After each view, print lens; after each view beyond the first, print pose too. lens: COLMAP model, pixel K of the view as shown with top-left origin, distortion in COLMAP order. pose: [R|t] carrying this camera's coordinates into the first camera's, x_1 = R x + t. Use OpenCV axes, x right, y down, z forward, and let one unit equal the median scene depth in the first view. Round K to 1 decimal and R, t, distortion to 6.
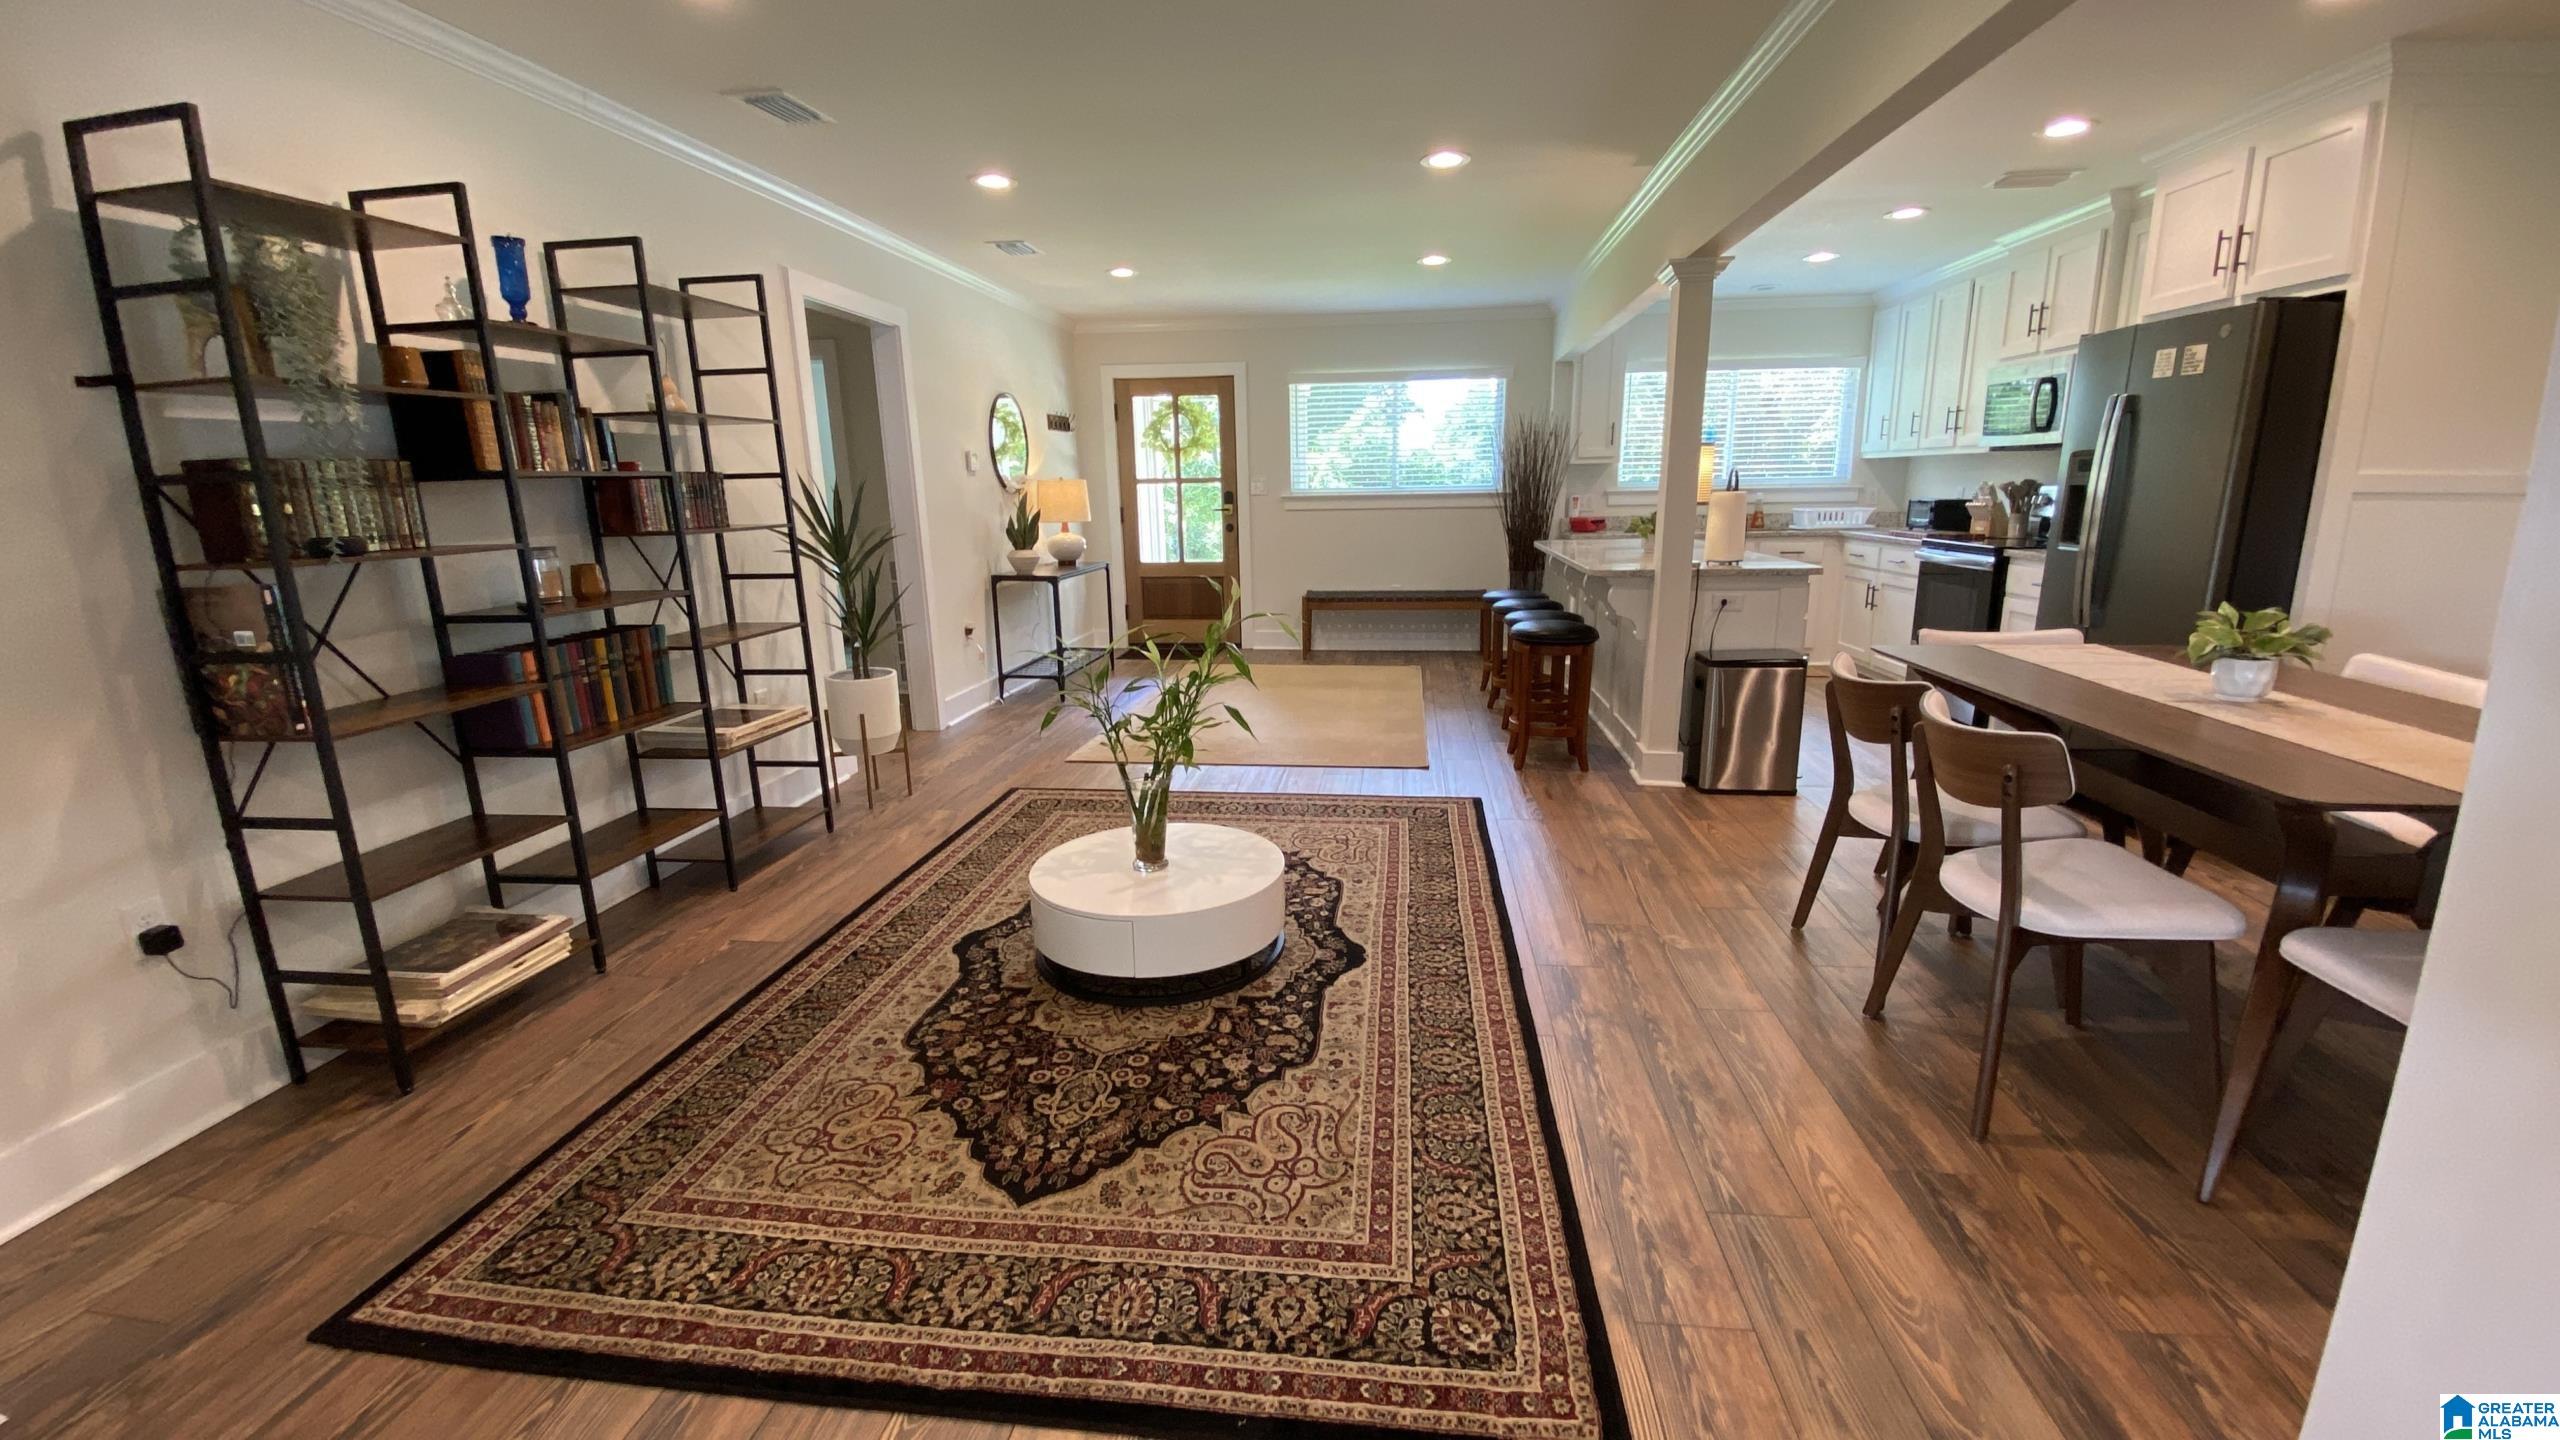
lens RADIAL K [[1031.8, 0, 1276.6], [0, 1031.8, 715.9], [0, 0, 1]] dist [0.031652, -0.026566]
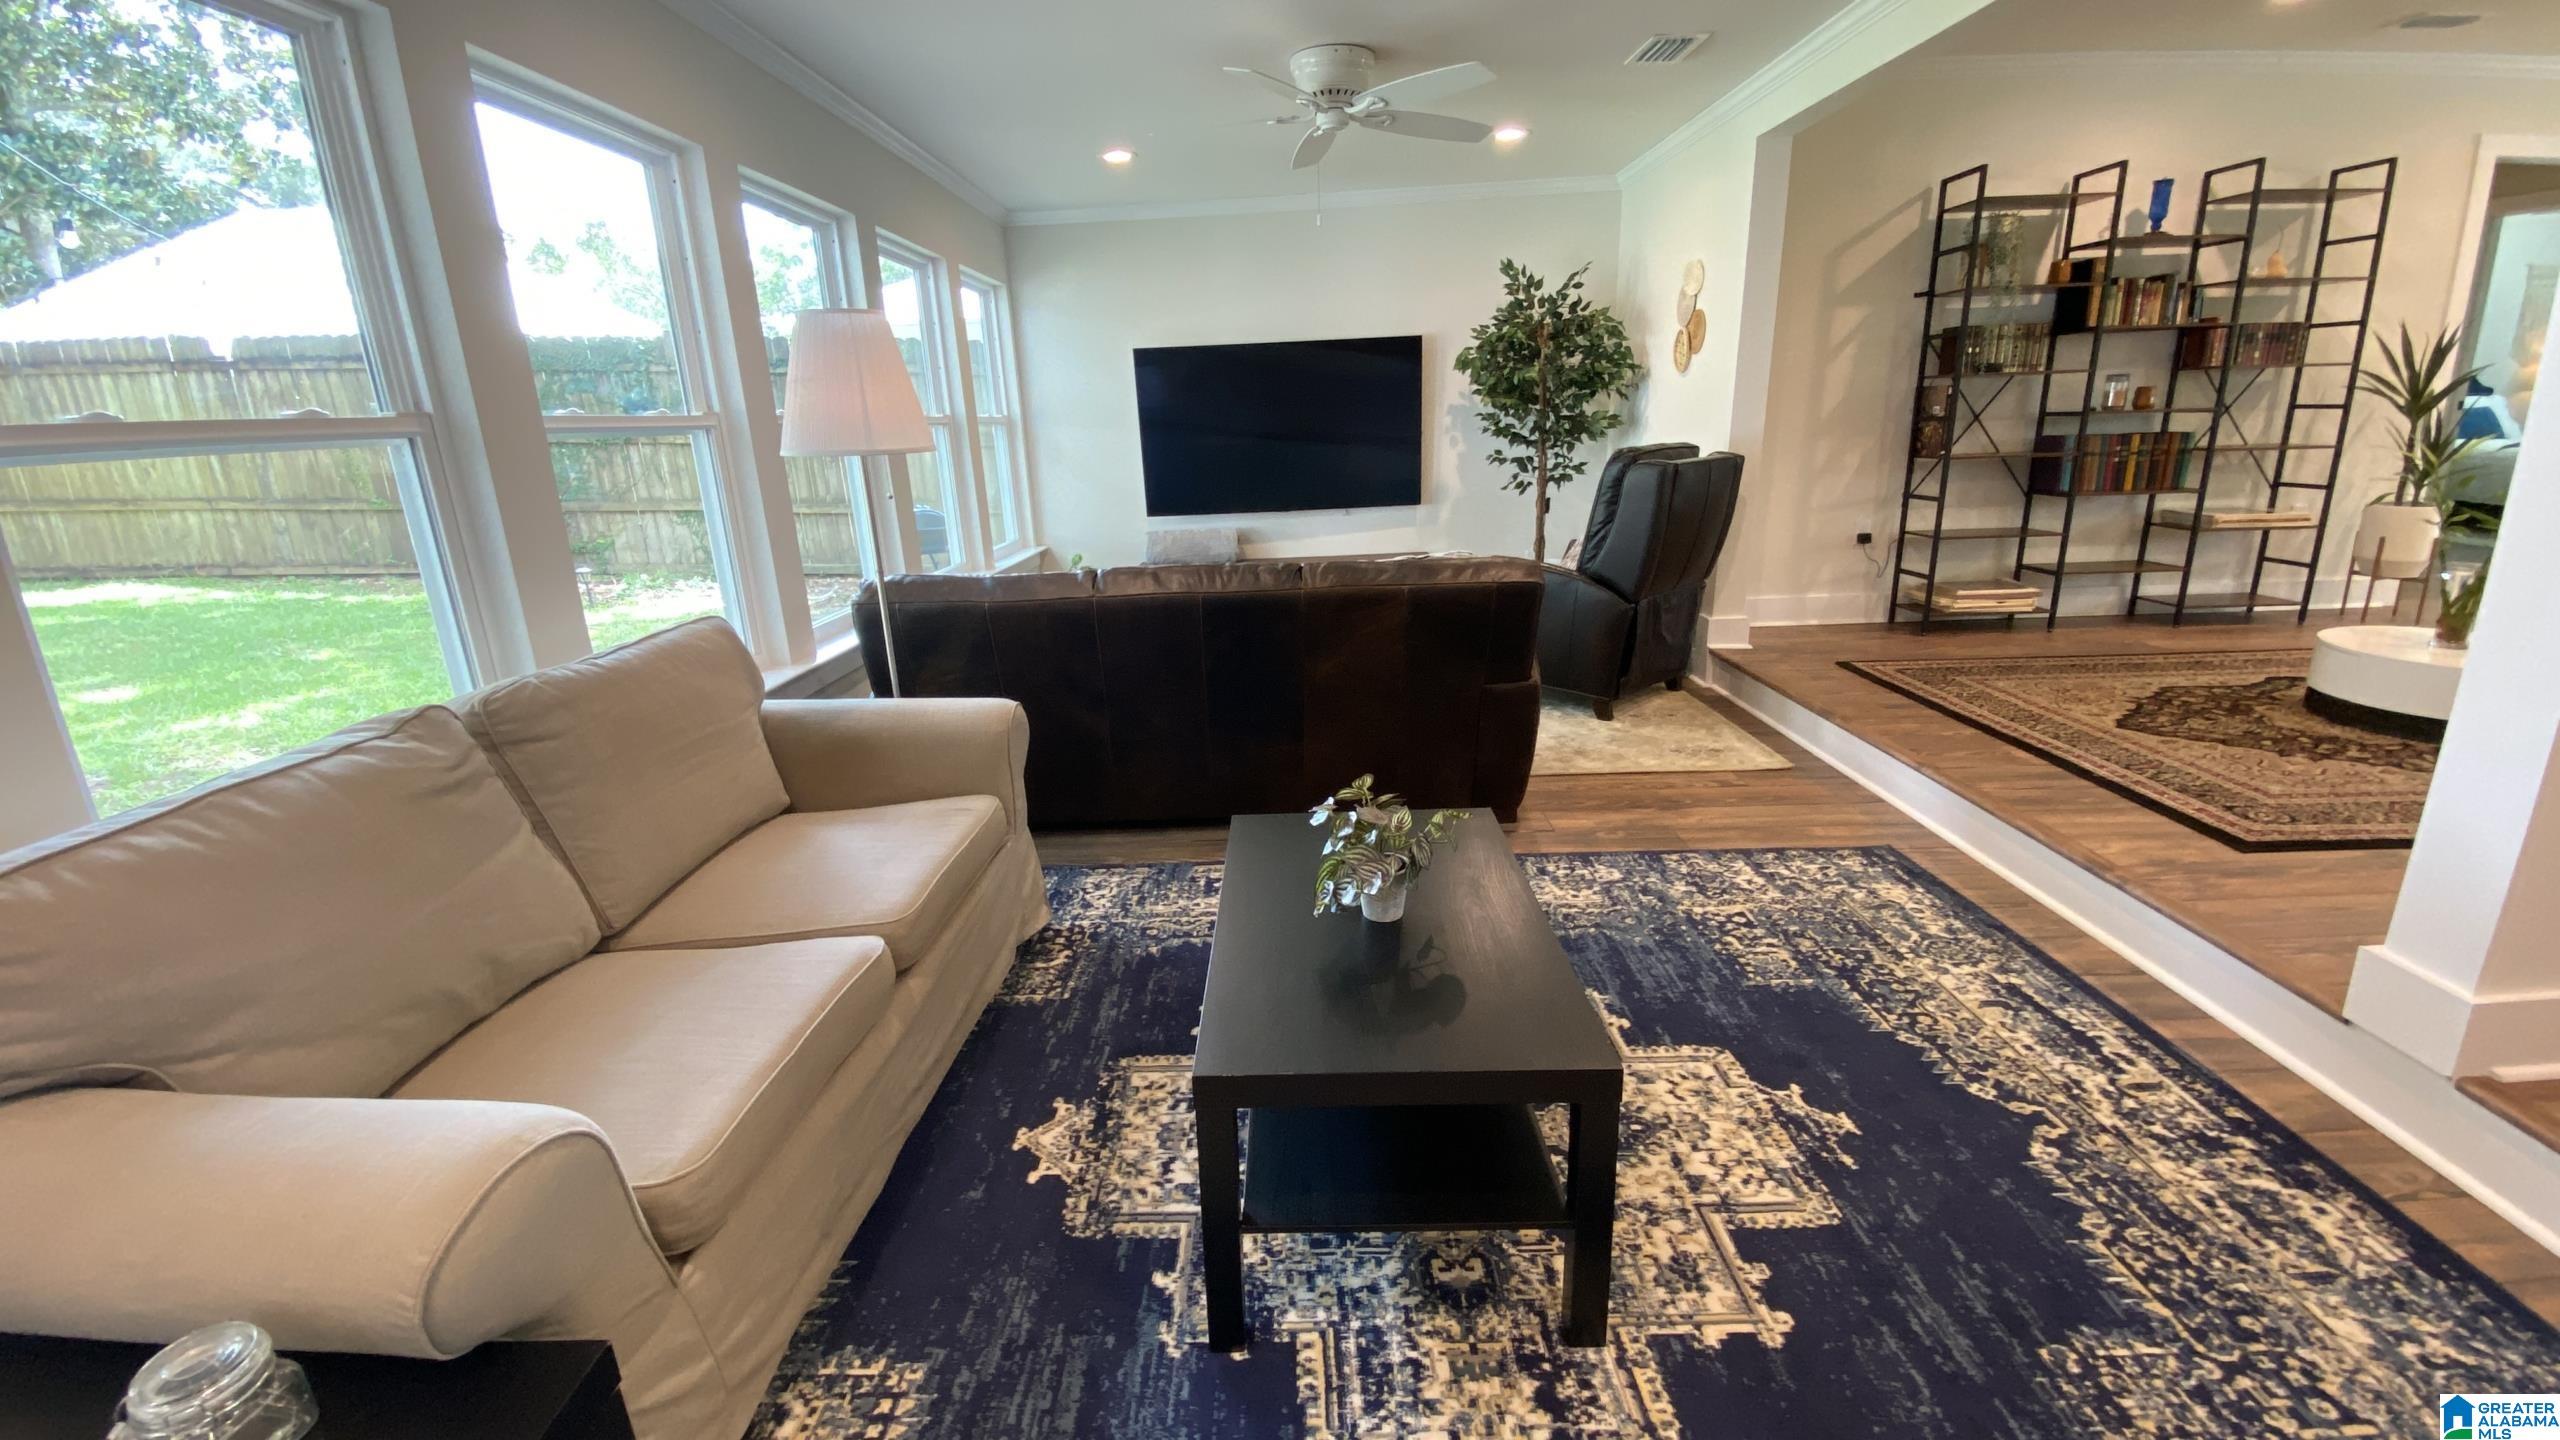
lens RADIAL K [[1031.8, 0, 1276.6], [0, 1031.8, 715.9], [0, 0, 1]] dist [0.031652, -0.026566]
pose [[0.105403, 0.289737, -0.951285, 0.797229], [-0.188157, 0.945144, 0.267019, 0.146083], [0.976467, 0.150846, 0.154137, -0.430635]]
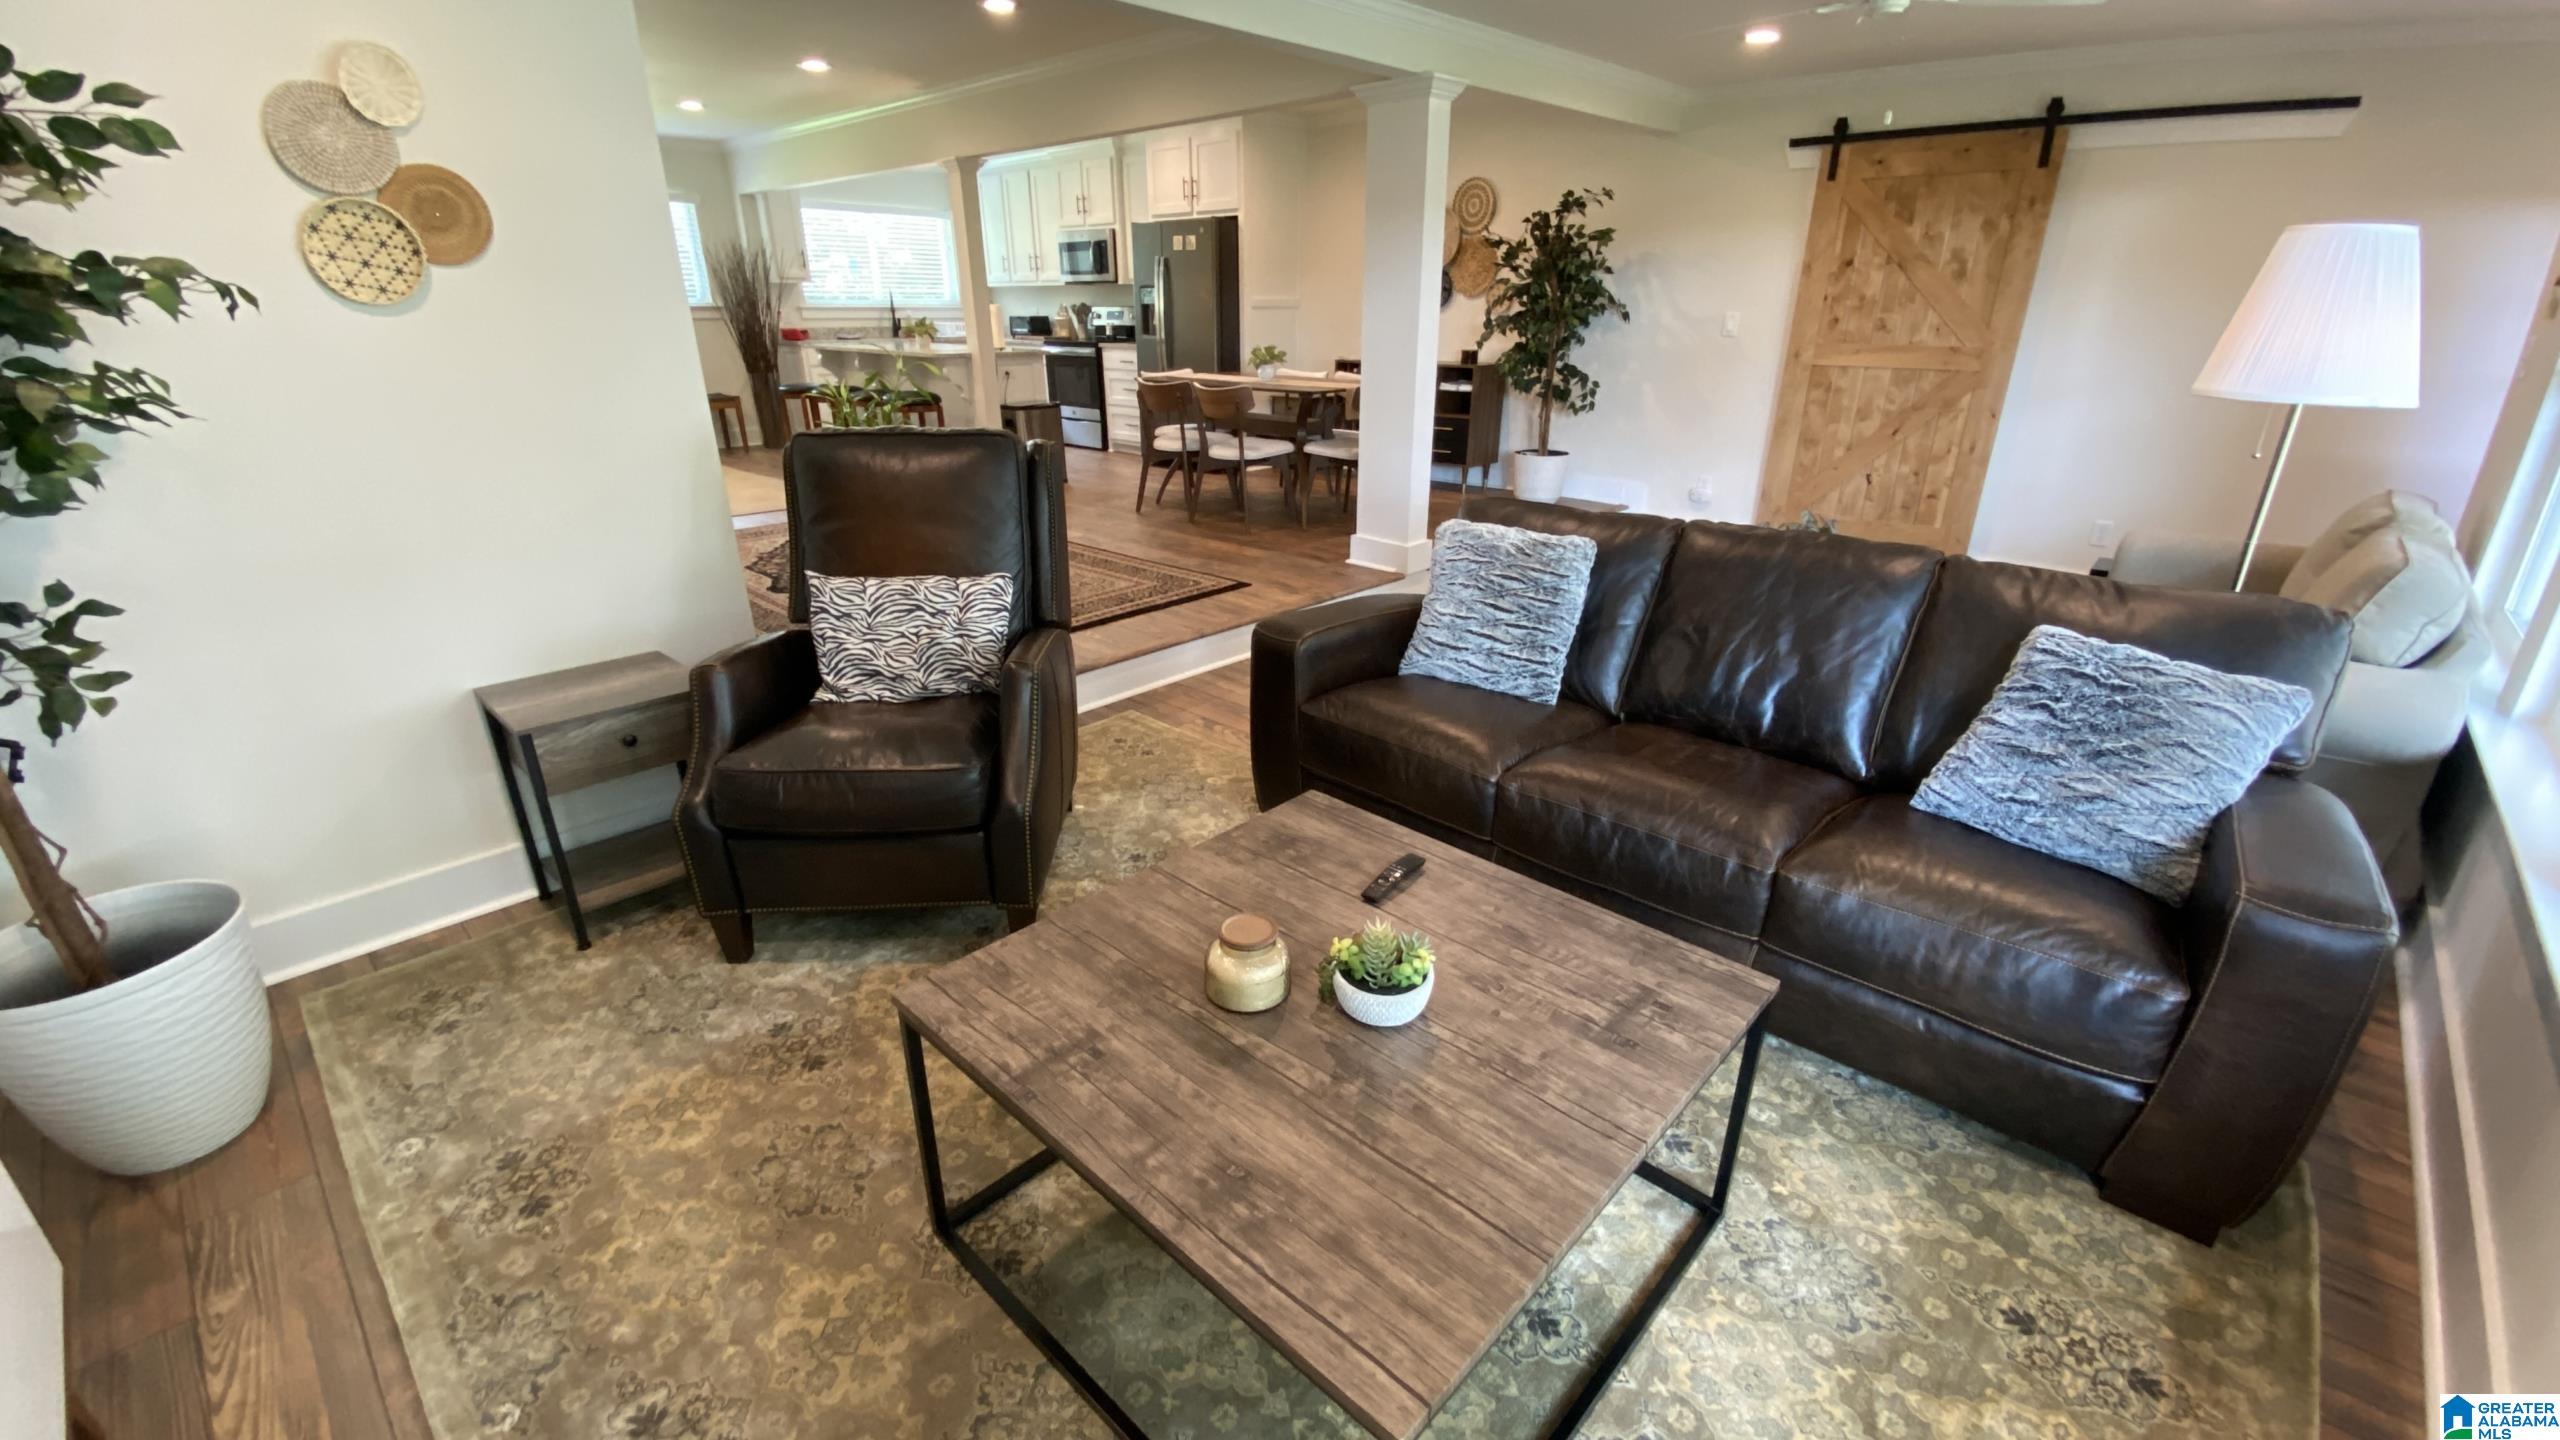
lens RADIAL K [[1031.8, 0, 1276.6], [0, 1031.8, 715.9], [0, 0, 1]] dist [0.031652, -0.026566]
pose [[0.588607, -0.282647, 0.757399, -1.046815], [0.168025, 0.959201, 0.227376, 0.162236], [-0.790765, -0.006573, 0.612084, -0.540807]]
